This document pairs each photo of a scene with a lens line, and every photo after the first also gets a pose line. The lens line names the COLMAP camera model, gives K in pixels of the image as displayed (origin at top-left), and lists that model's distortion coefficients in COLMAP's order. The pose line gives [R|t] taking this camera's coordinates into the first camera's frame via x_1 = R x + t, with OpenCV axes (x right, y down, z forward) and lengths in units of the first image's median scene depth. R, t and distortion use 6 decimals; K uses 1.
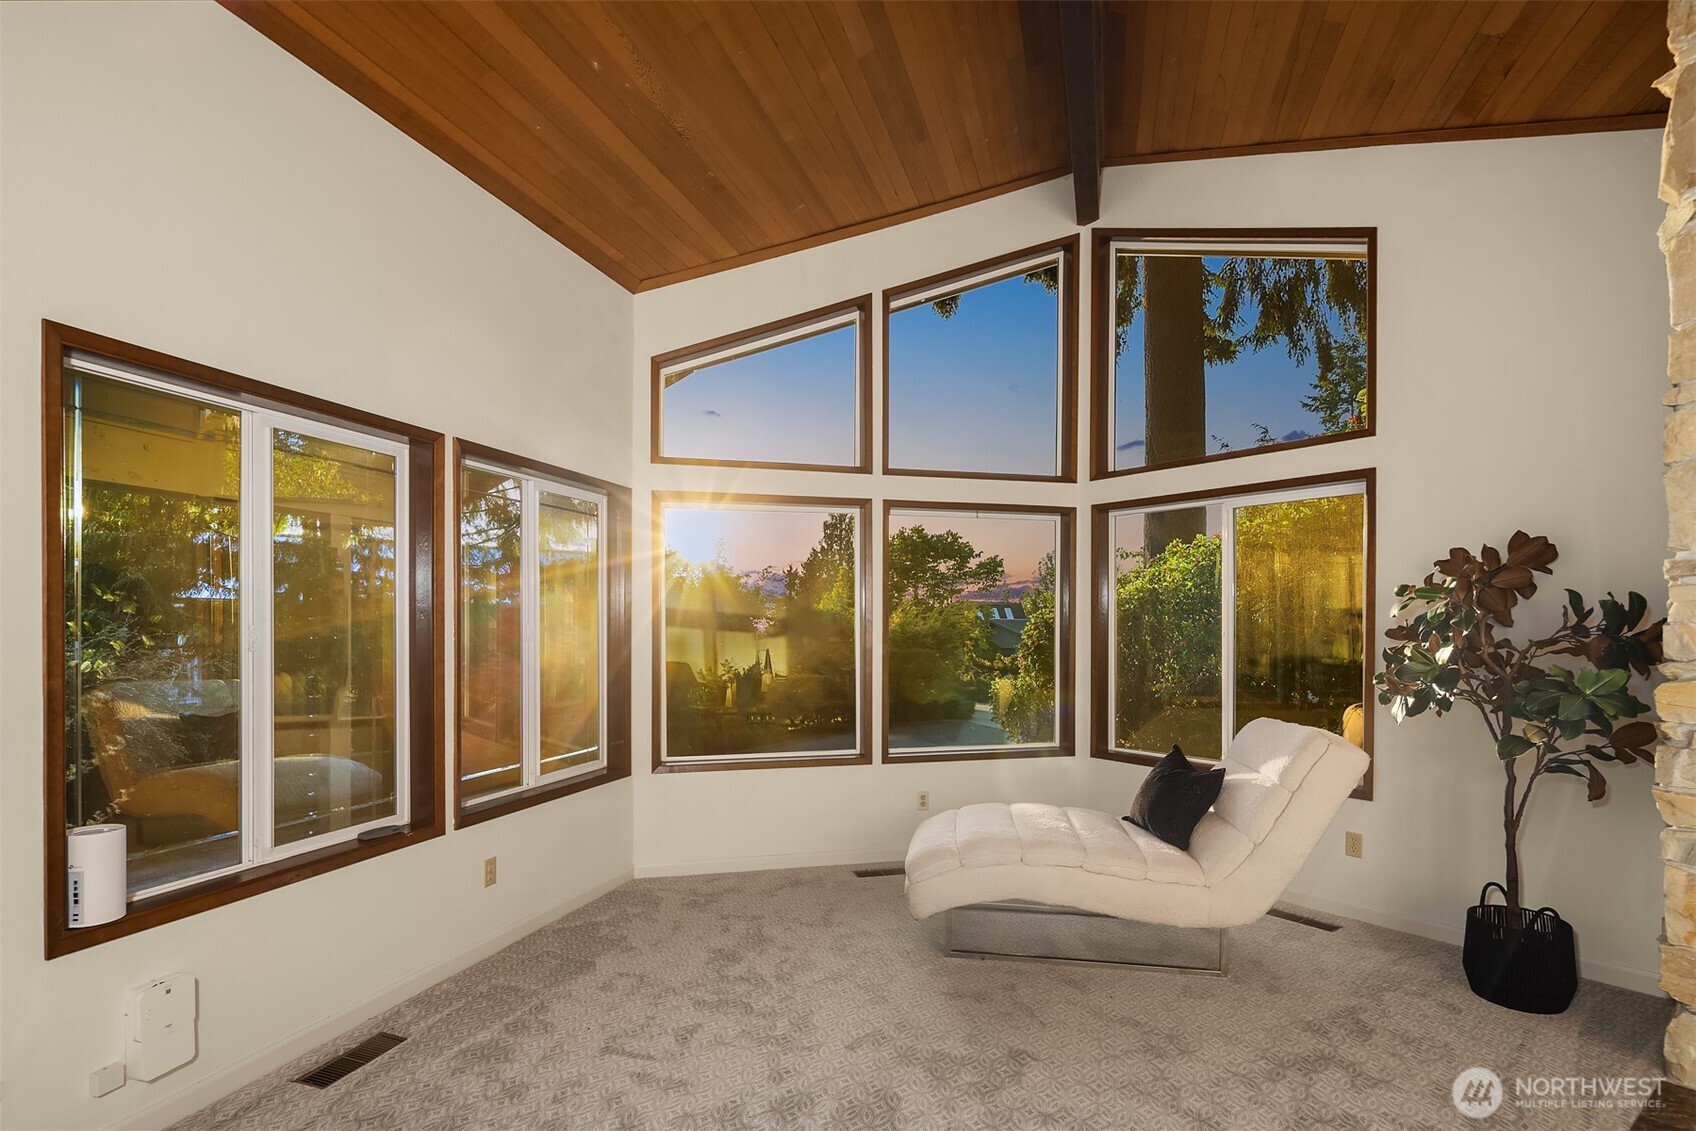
lens RADIAL K [[825.1, 0, 842.8], [0, 825.1, 630.8], [0, 0, 1]] dist [-0.000331, -0.001814]
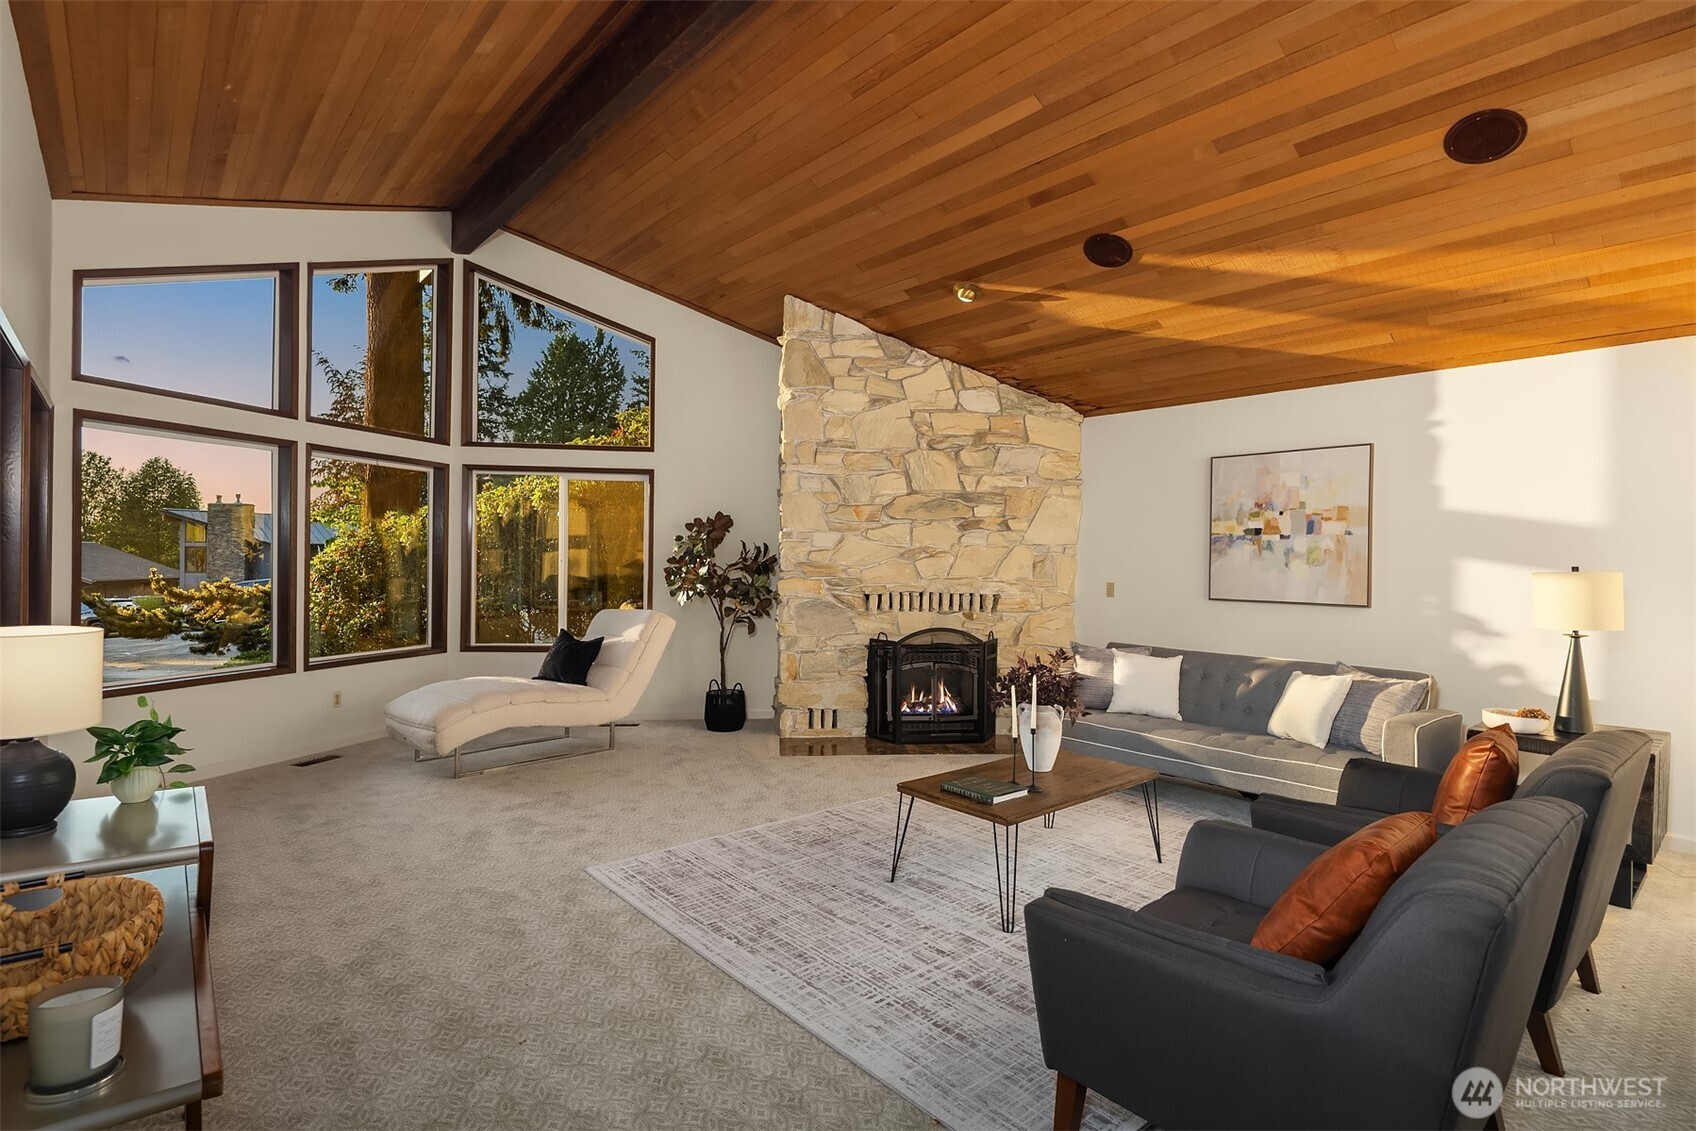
lens RADIAL K [[825.1, 0, 870.0], [0, 825.1, 567.1], [0, 0, 1]] dist [-0.000331, -0.001814]
pose [[0.509133, -0.001552, 0.860686, -0.738901], [-0.005319, 0.999974, 0.004950, 0.006715], [-0.860671, -0.007098, 0.509111, -0.369371]]
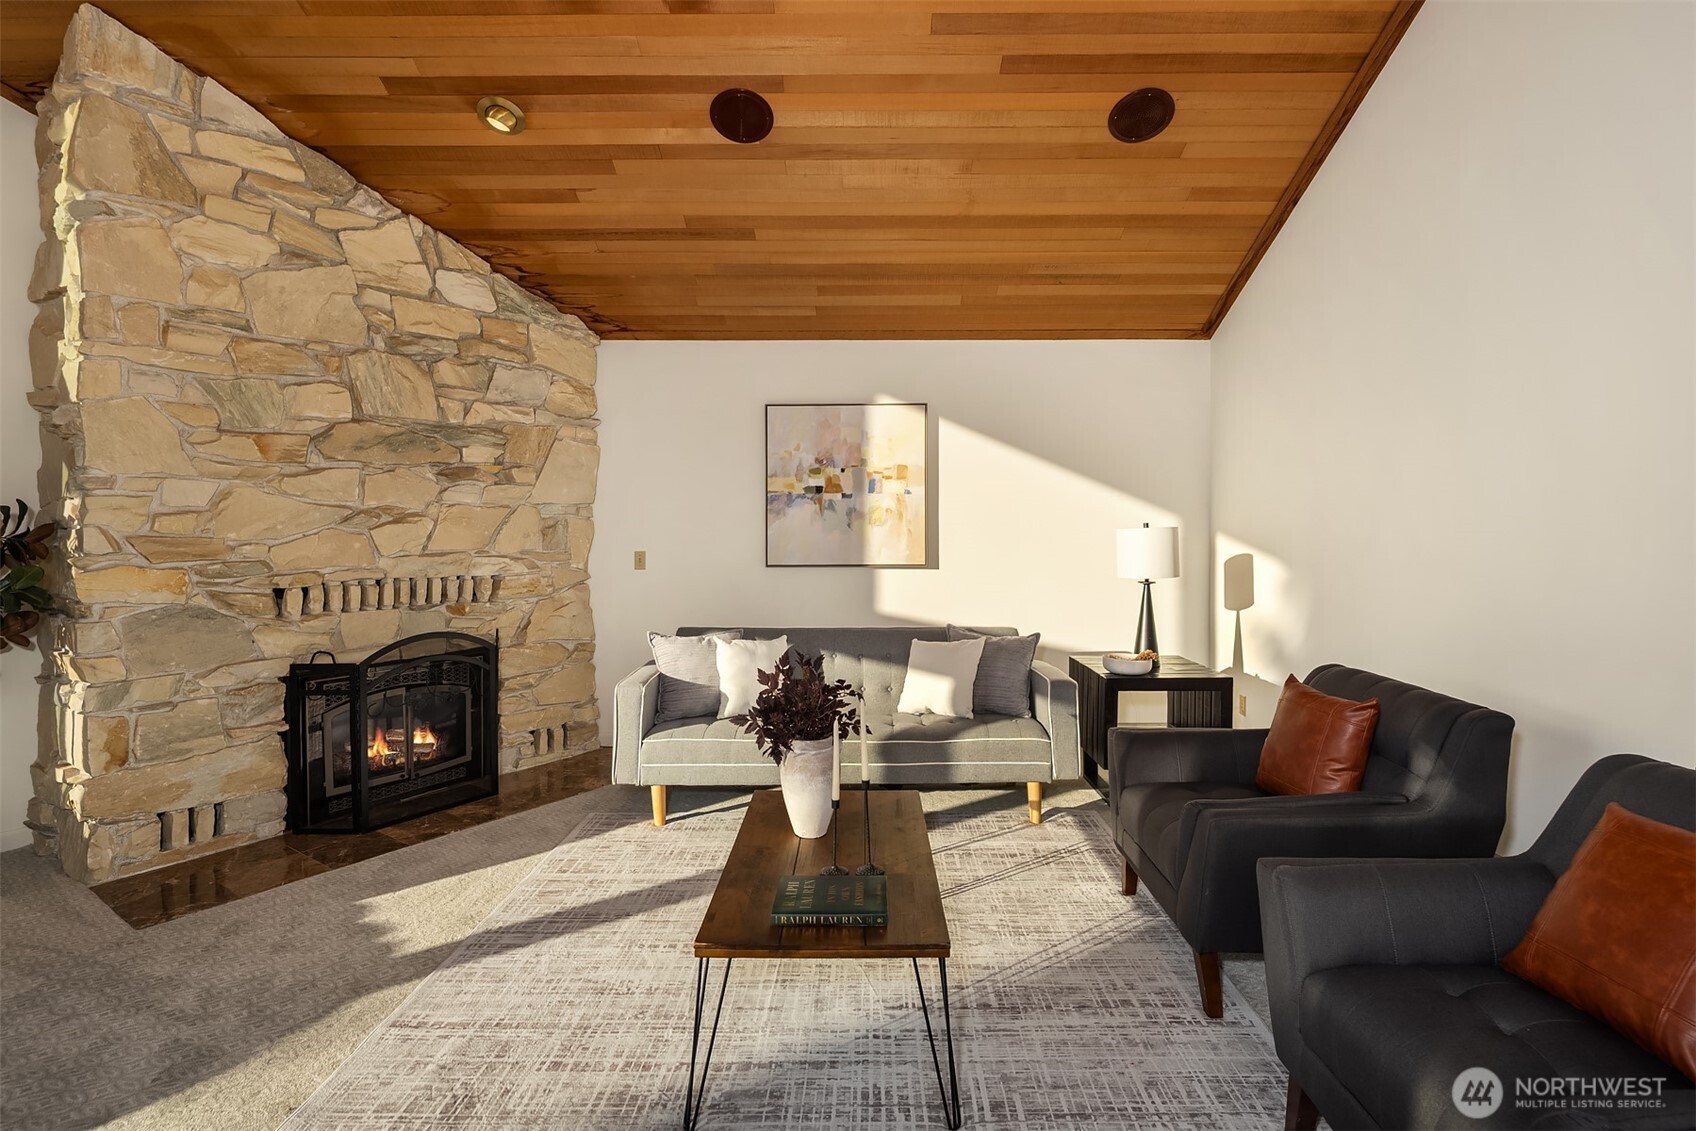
lens RADIAL K [[825.1, 0, 852.7], [0, 825.1, 532.1], [0, 0, 1]] dist [-0.000331, -0.001814]
pose [[-0.298427, -0.007180, 0.954405, -0.396431], [0.012270, 0.999860, 0.011358, 0.001035], [-0.954354, 0.015100, -0.298297, 0.178131]]
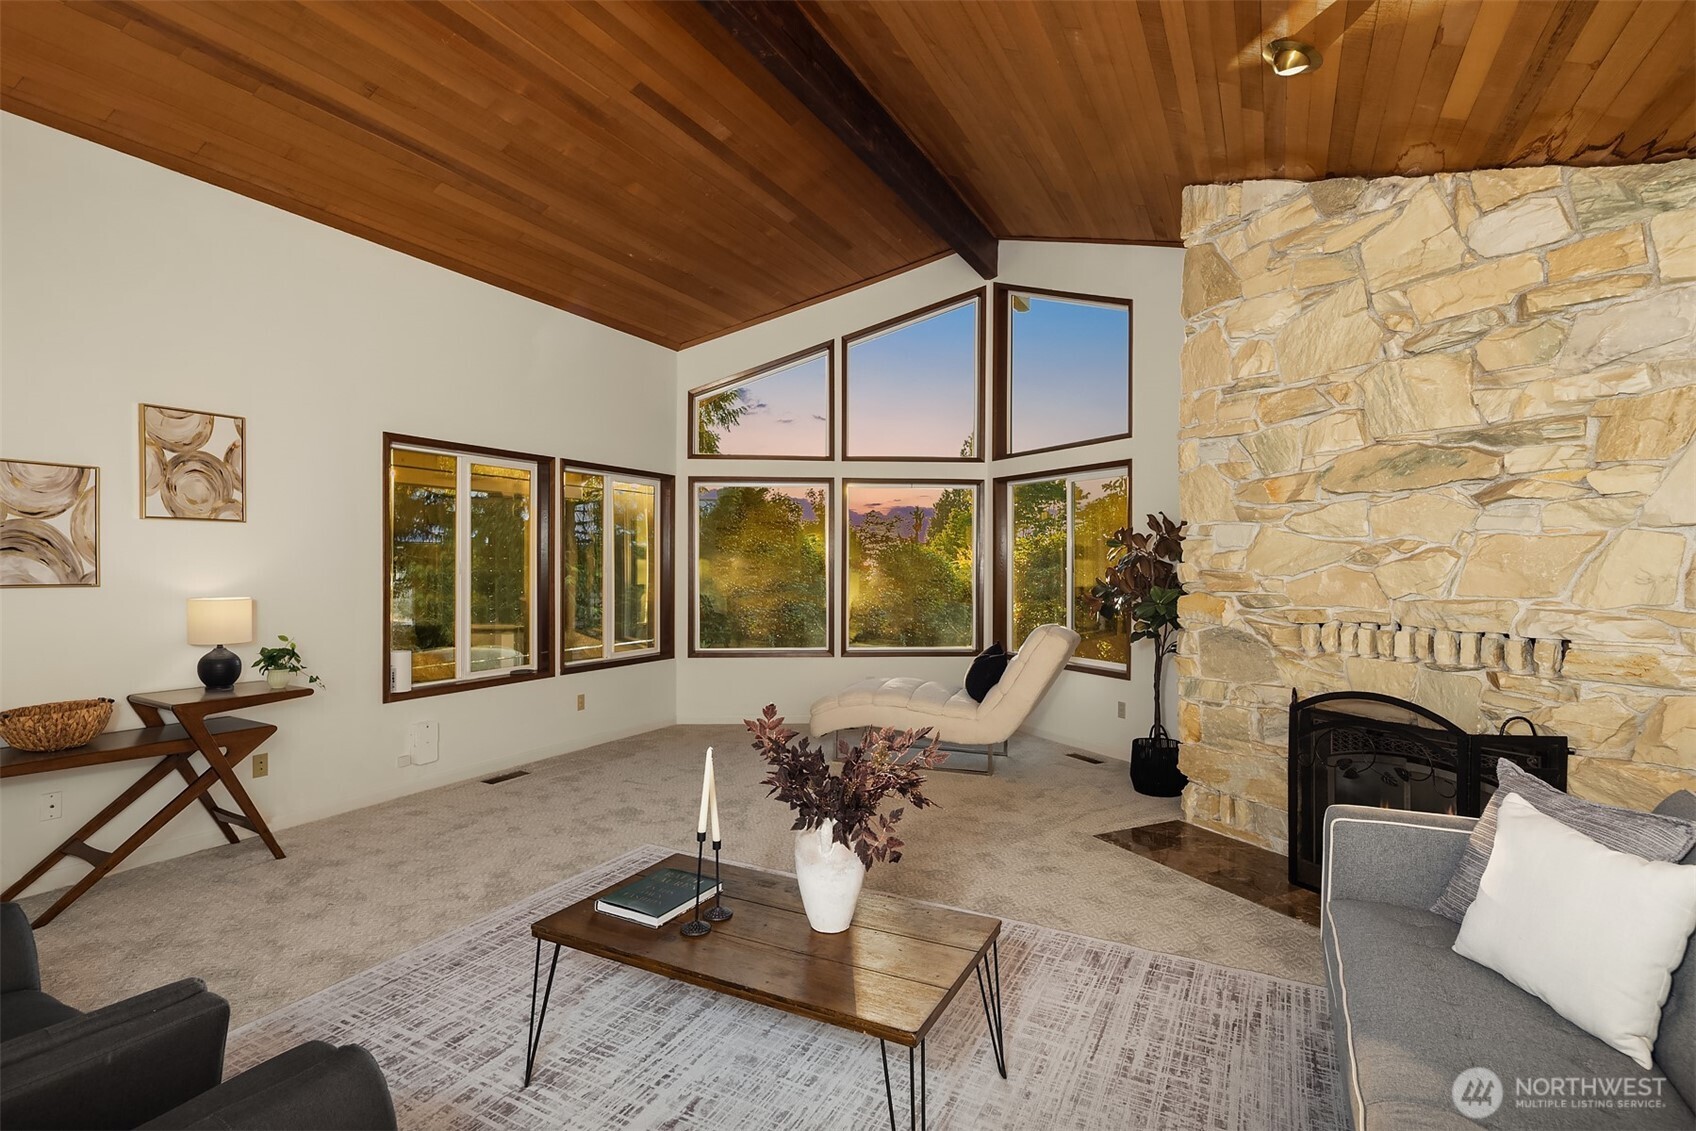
lens RADIAL K [[825.1, 0, 839.5], [0, 825.1, 571.7], [0, 0, 1]] dist [-0.000331, -0.001814]
pose [[0.984375, 0.003762, -0.176044, 0.415369], [-0.003419, 0.999992, 0.002254, 0.007316], [0.176051, -0.001617, 0.984380, -0.621395]]
